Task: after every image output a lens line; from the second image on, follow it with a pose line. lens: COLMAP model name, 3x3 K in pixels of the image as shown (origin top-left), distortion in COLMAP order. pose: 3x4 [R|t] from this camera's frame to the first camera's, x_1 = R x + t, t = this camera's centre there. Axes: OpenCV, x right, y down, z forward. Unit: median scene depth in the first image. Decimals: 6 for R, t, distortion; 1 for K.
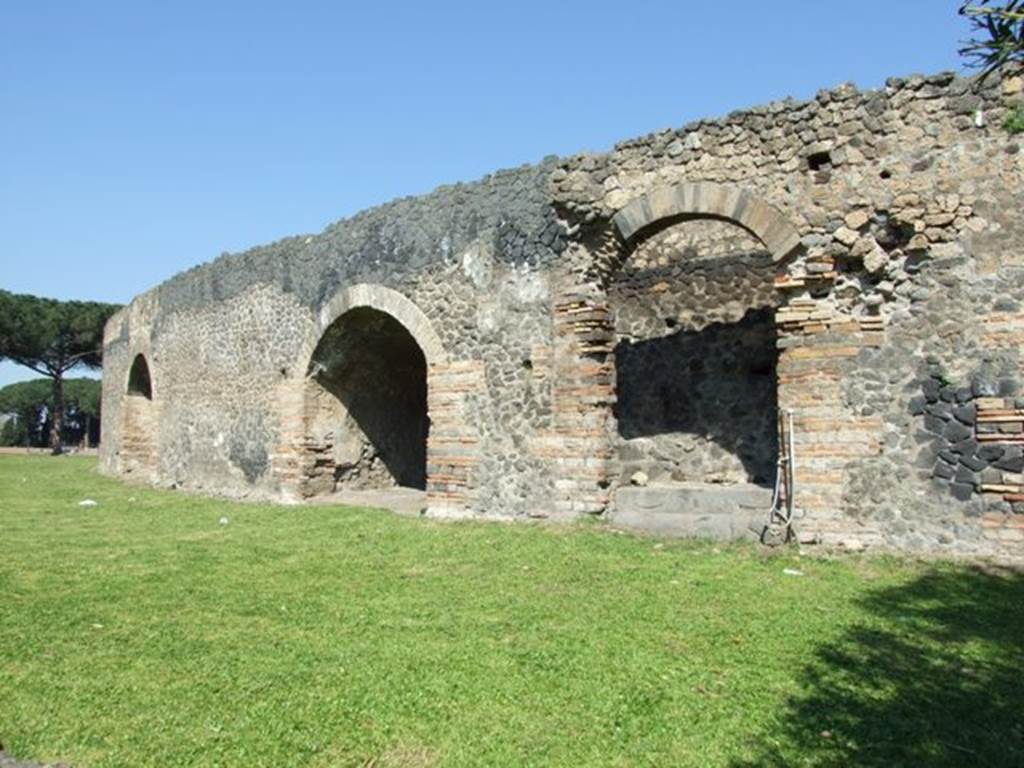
lens RADIAL K [[823.1, 0, 505.2], [0, 823.1, 377.0], [0, 0, 1]] dist [-0.071240, 0.067088]
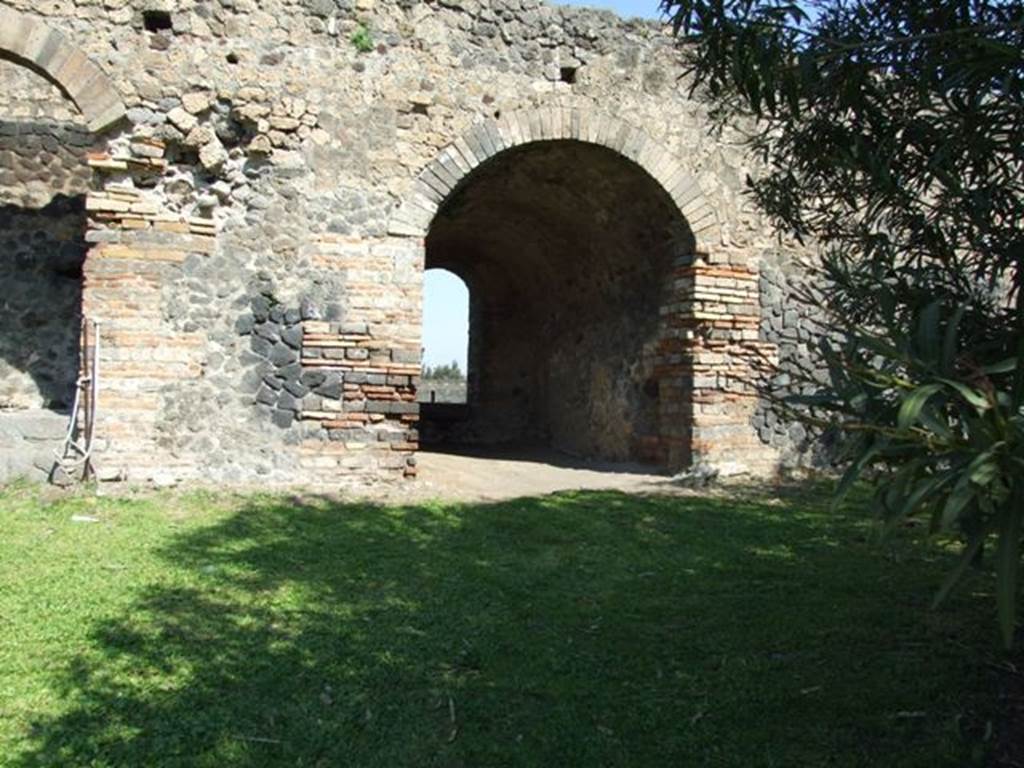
lens RADIAL K [[823.1, 0, 505.2], [0, 823.1, 377.0], [0, 0, 1]] dist [-0.071240, 0.067088]
pose [[0.713453, 0.028233, 0.700134, 0.077619], [-0.088450, 0.994824, 0.050015, 0.022215], [-0.695098, -0.097610, 0.712258, 0.142258]]
